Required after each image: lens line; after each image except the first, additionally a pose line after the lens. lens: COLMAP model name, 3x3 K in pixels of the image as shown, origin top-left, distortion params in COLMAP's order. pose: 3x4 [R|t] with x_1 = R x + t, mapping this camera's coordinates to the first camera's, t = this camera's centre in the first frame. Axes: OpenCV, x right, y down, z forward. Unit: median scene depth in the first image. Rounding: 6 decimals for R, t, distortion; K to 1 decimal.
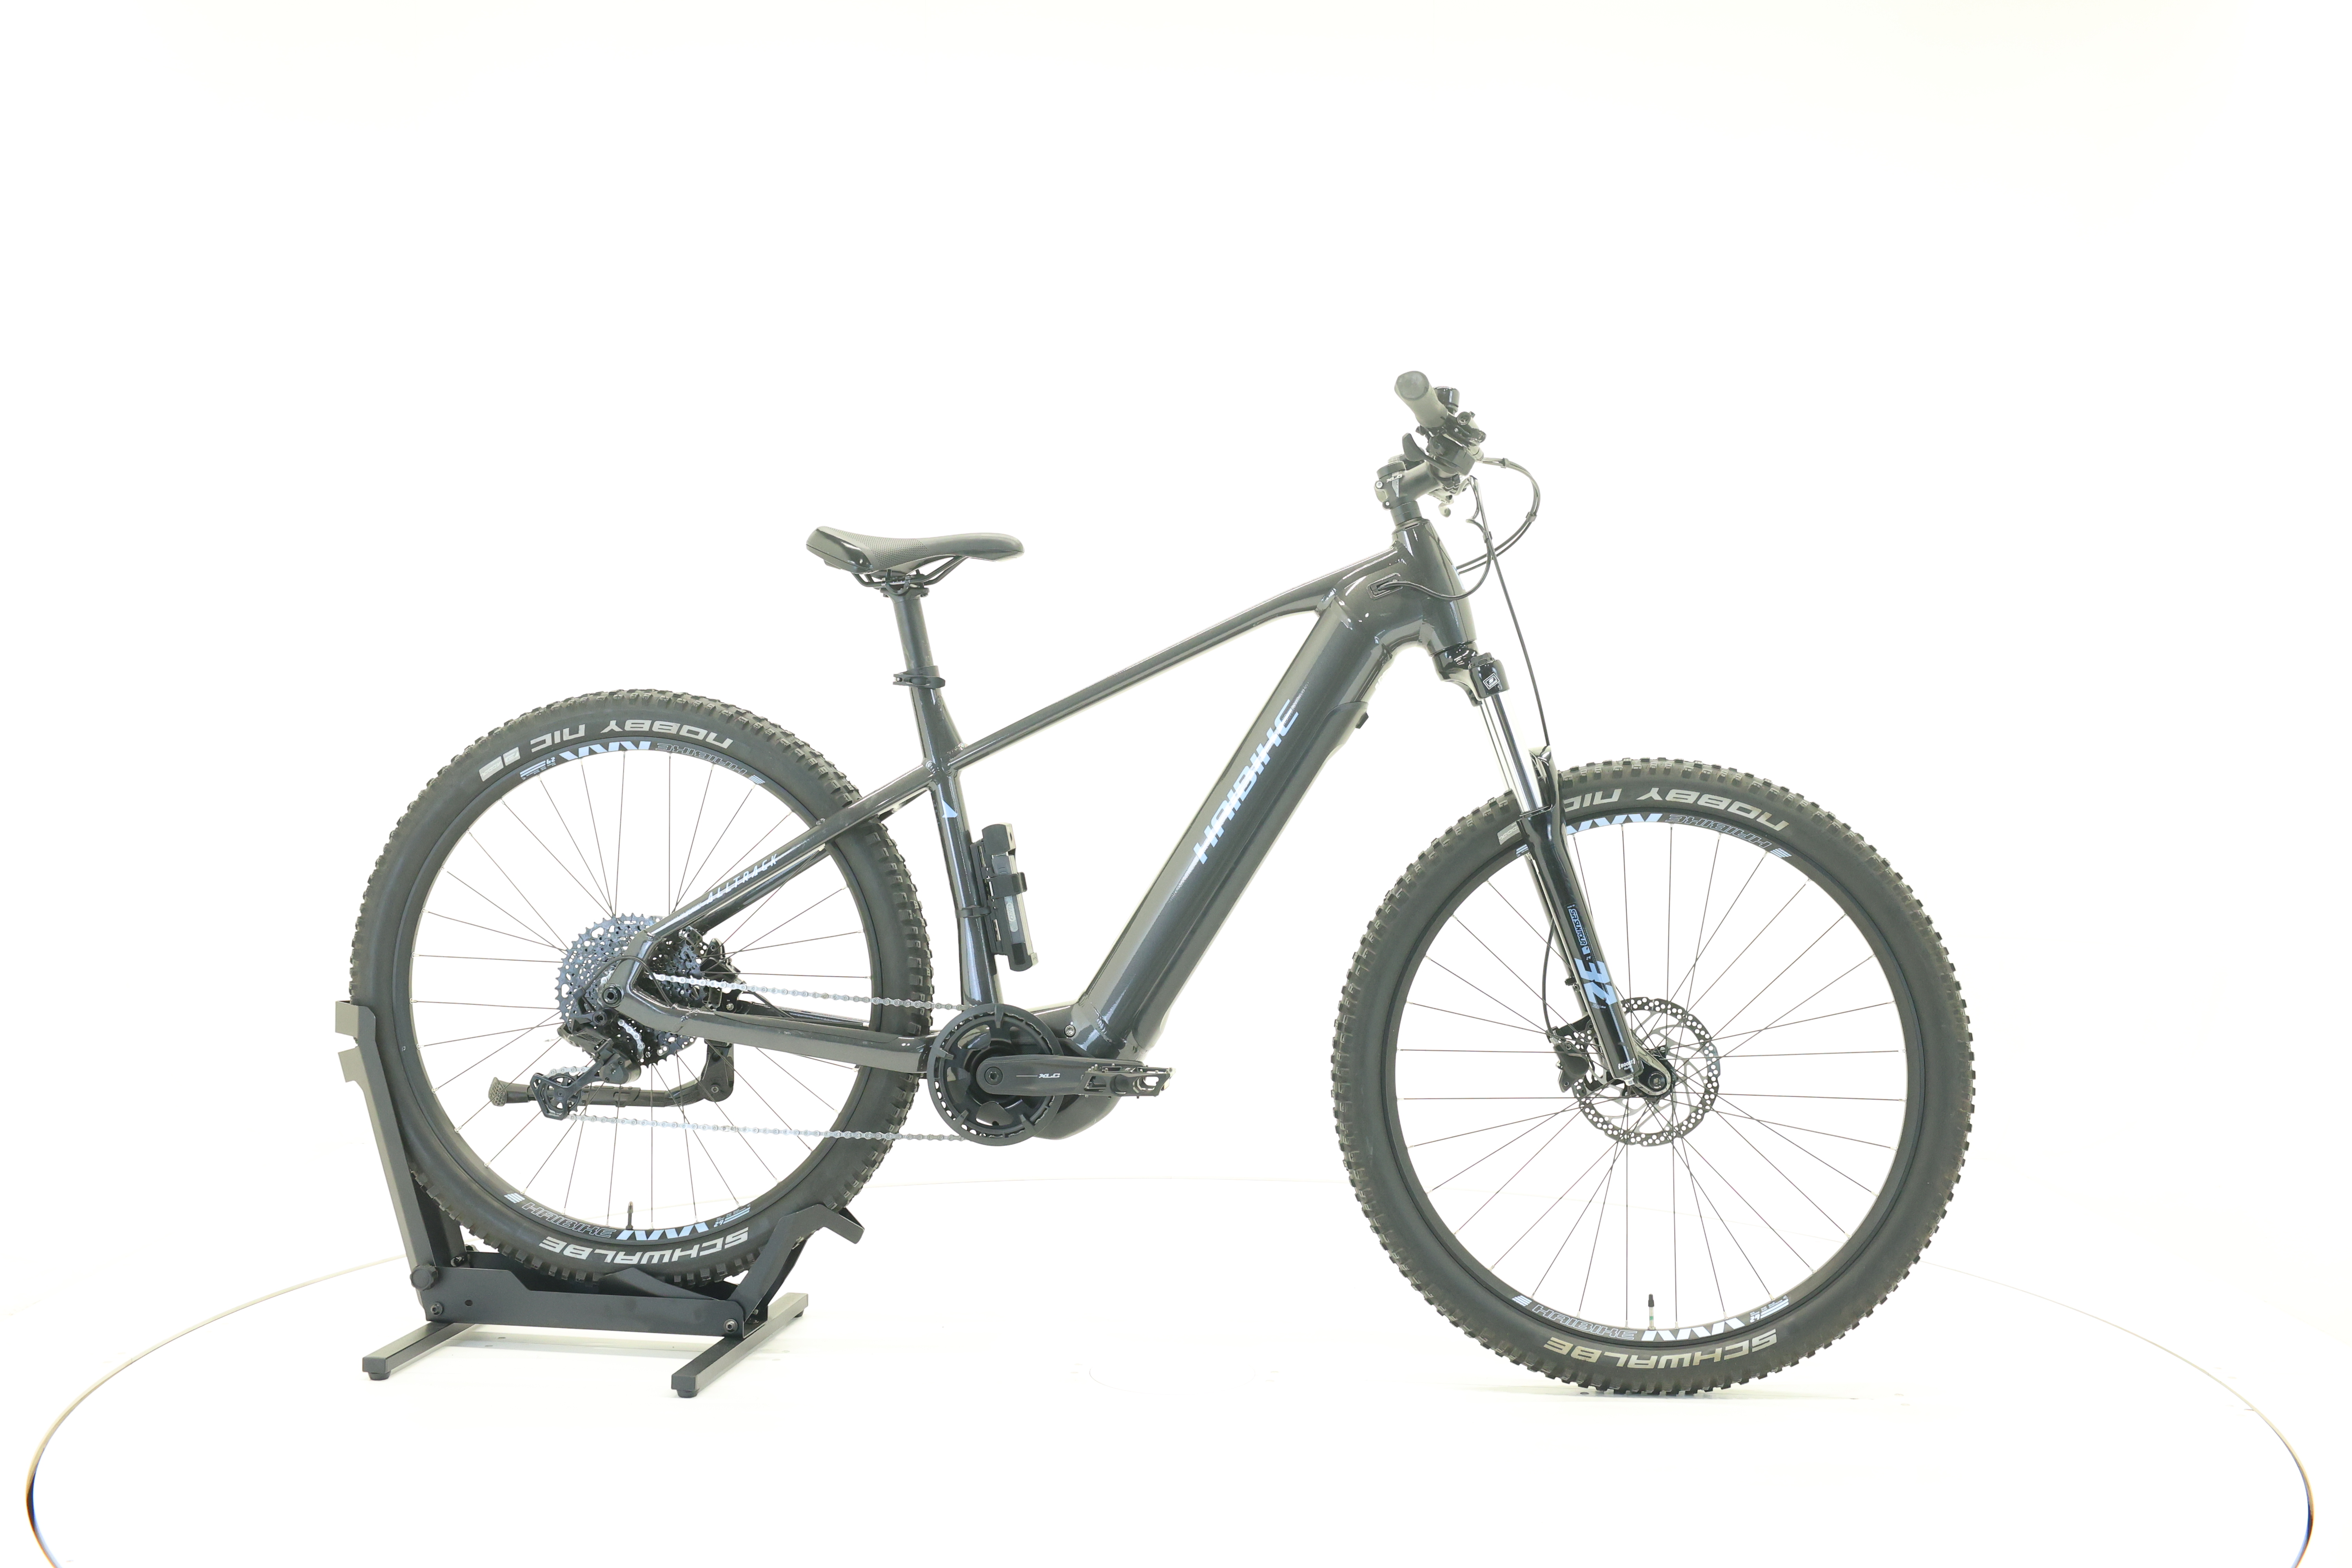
lens RADIAL K [[2461.4, 0, 1182.0], [0, 2461.4, 786.0], [0, 0, 1]] dist [-0.005277, 0.000000]
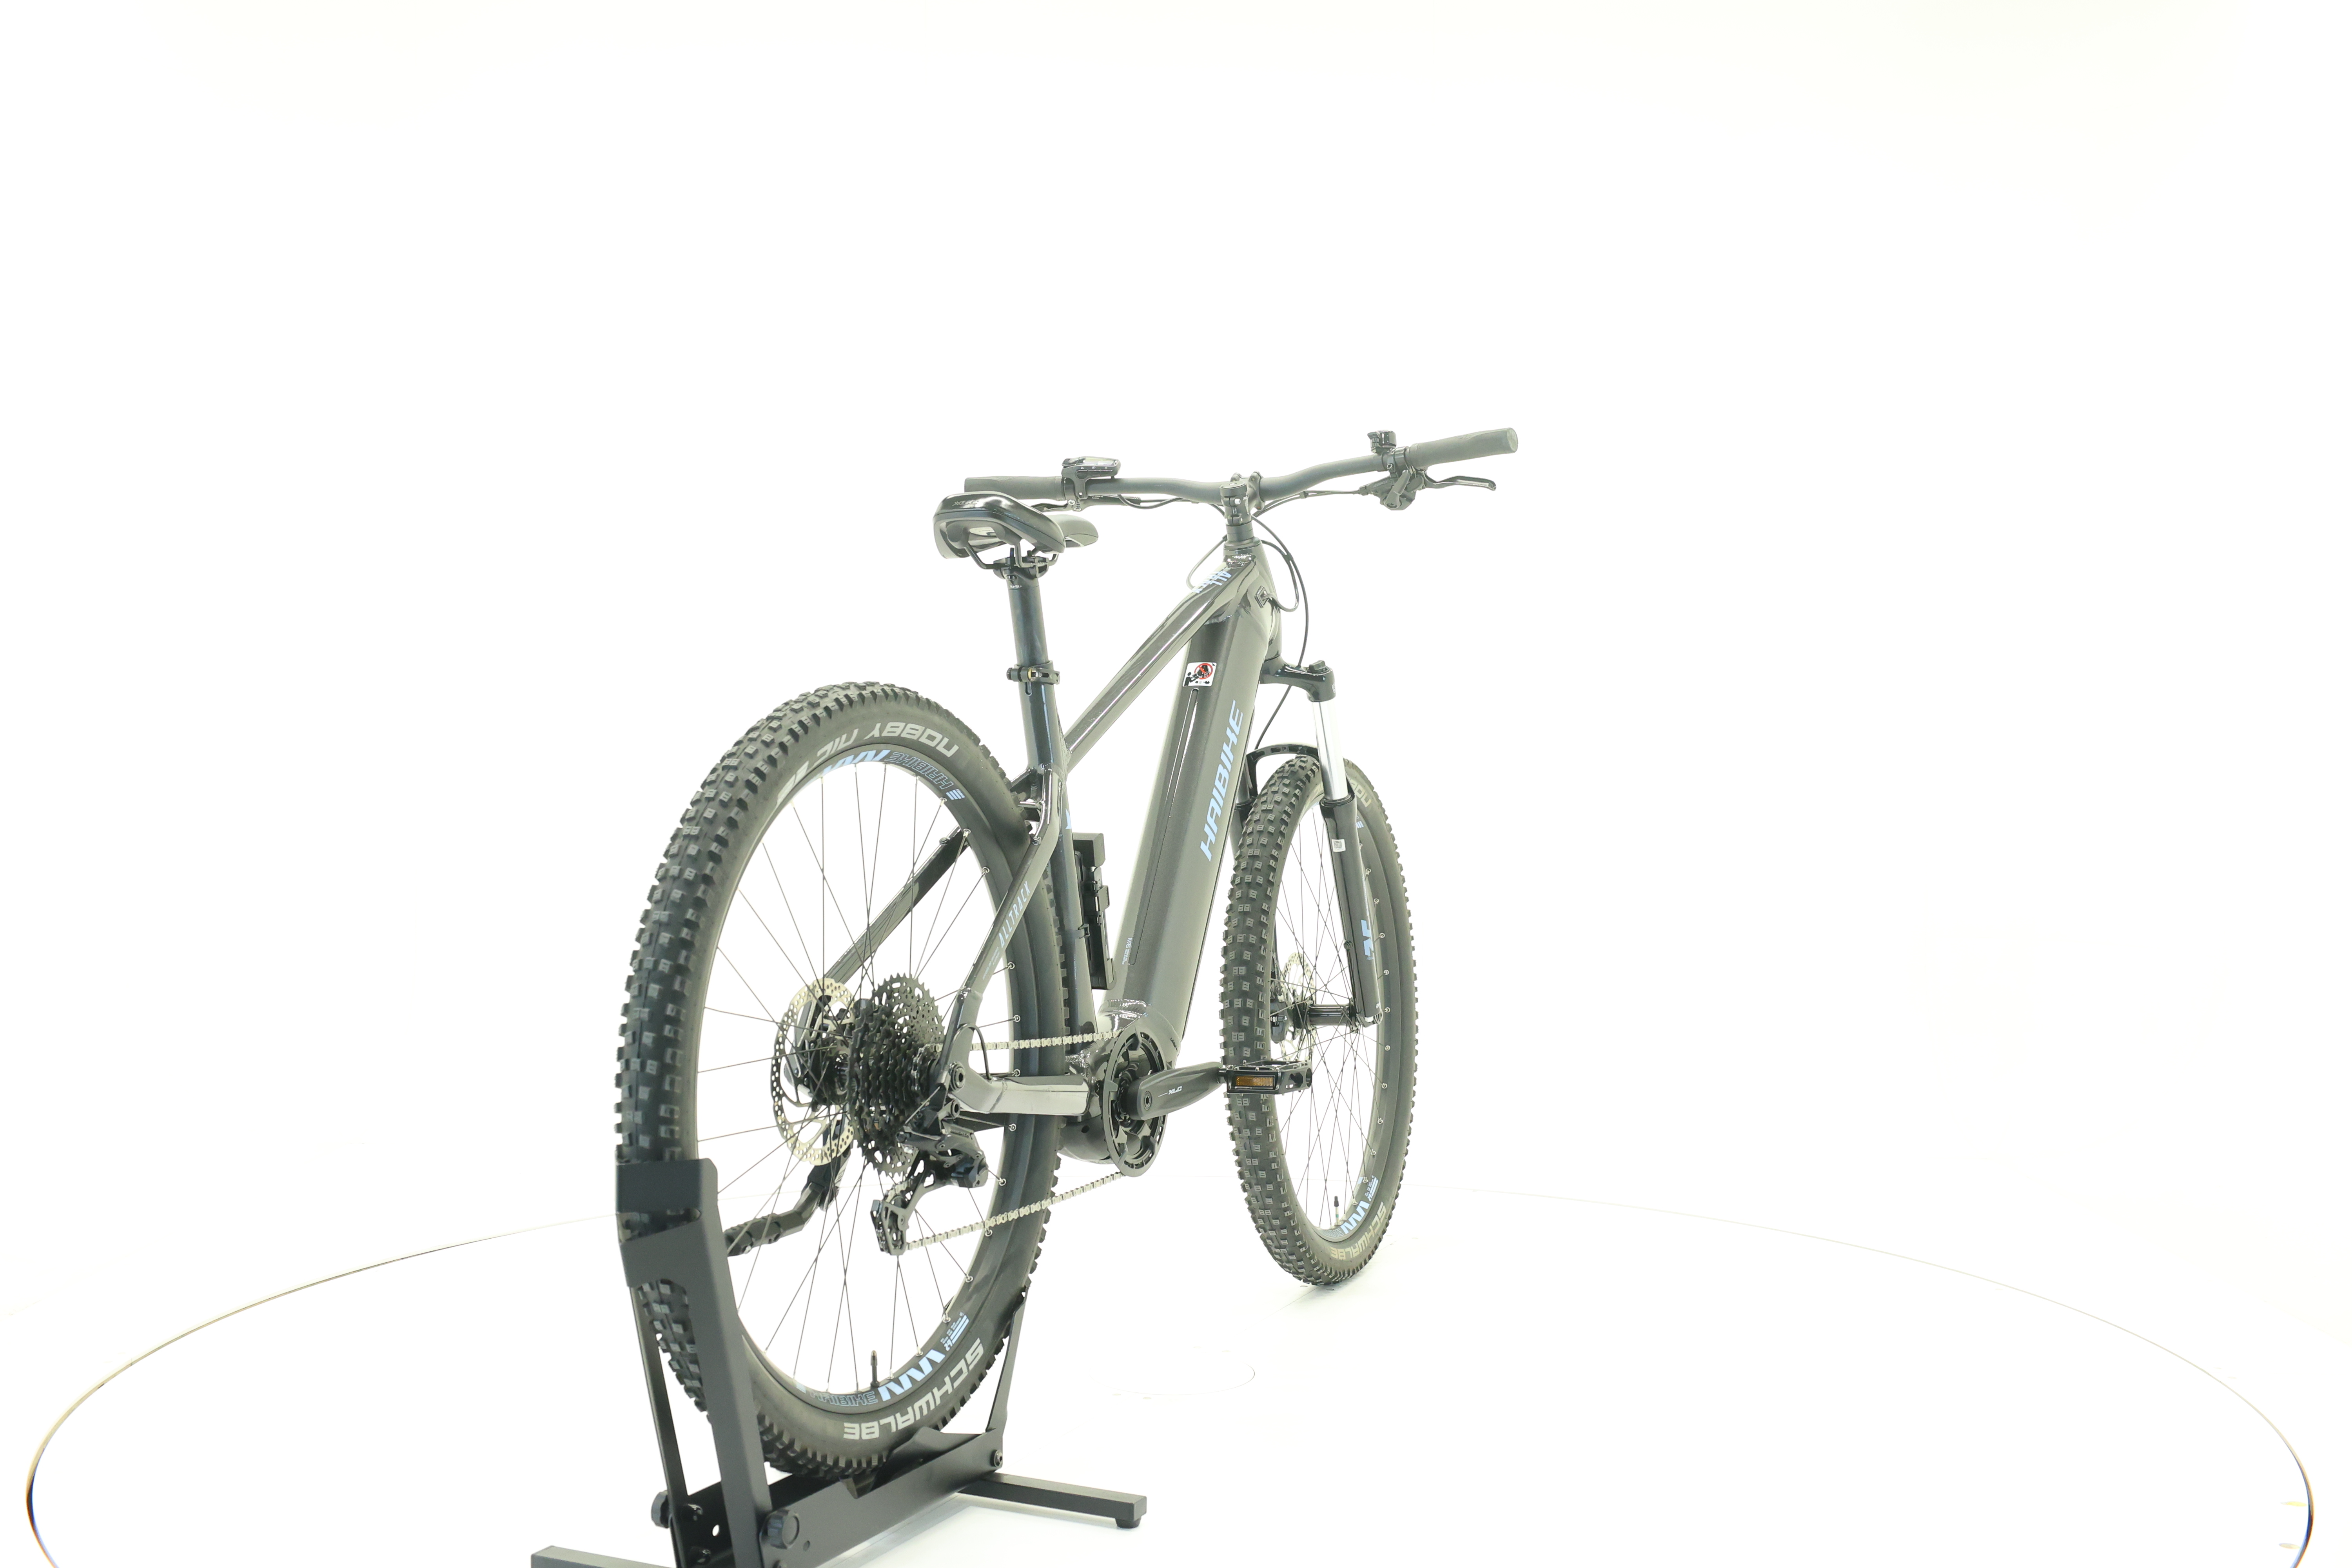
lens RADIAL K [[2461.4, 0, 1168.3], [0, 2461.4, 780.0], [0, 0, 1]] dist [-0.005277, 0.000000]
pose [[0.291092, -0.026546, 0.956327, -0.942695], [0.021767, 0.999540, 0.021119, -0.023308], [-0.956447, 0.014669, 0.291536, 0.698374]]
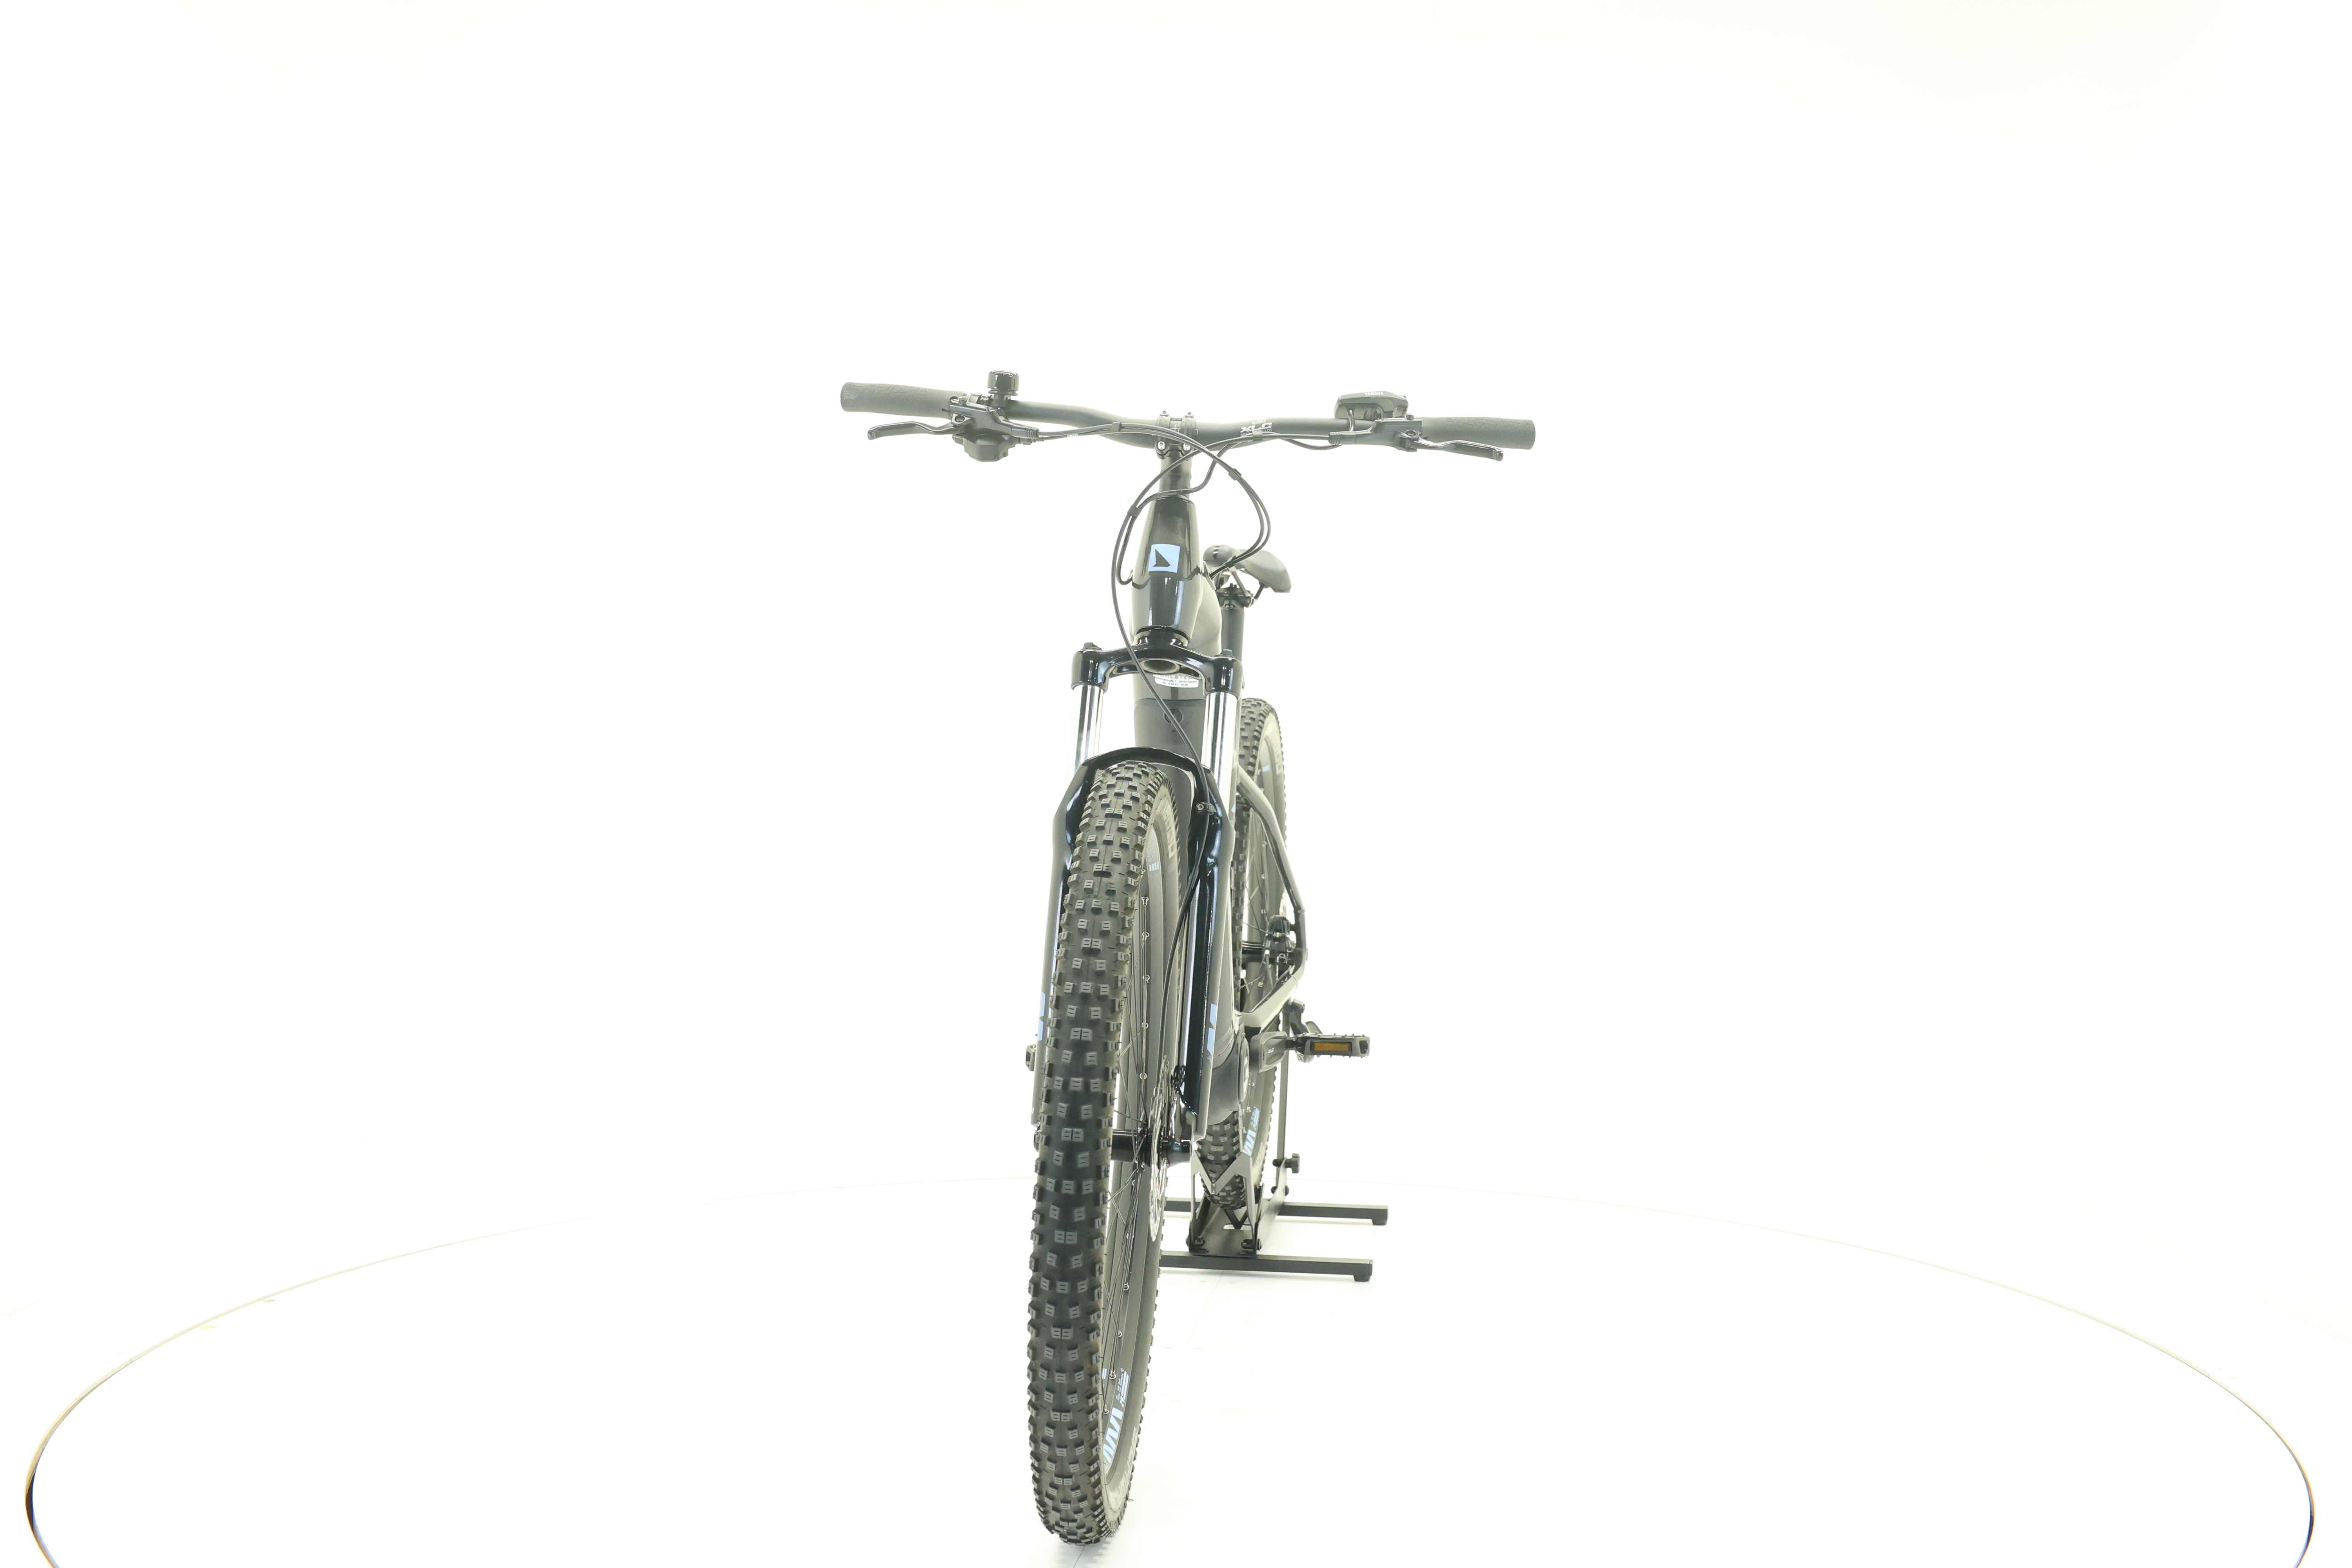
lens RADIAL K [[2461.4, 0, 1178.2], [0, 2461.4, 785.2], [0, 0, 1]] dist [-0.005277, 0.000000]
pose [[-0.001146, 0.018970, -0.999819, 0.978957], [-0.031145, 0.999334, 0.018996, -0.019023], [0.999514, 0.031161, -0.000554, 0.983479]]
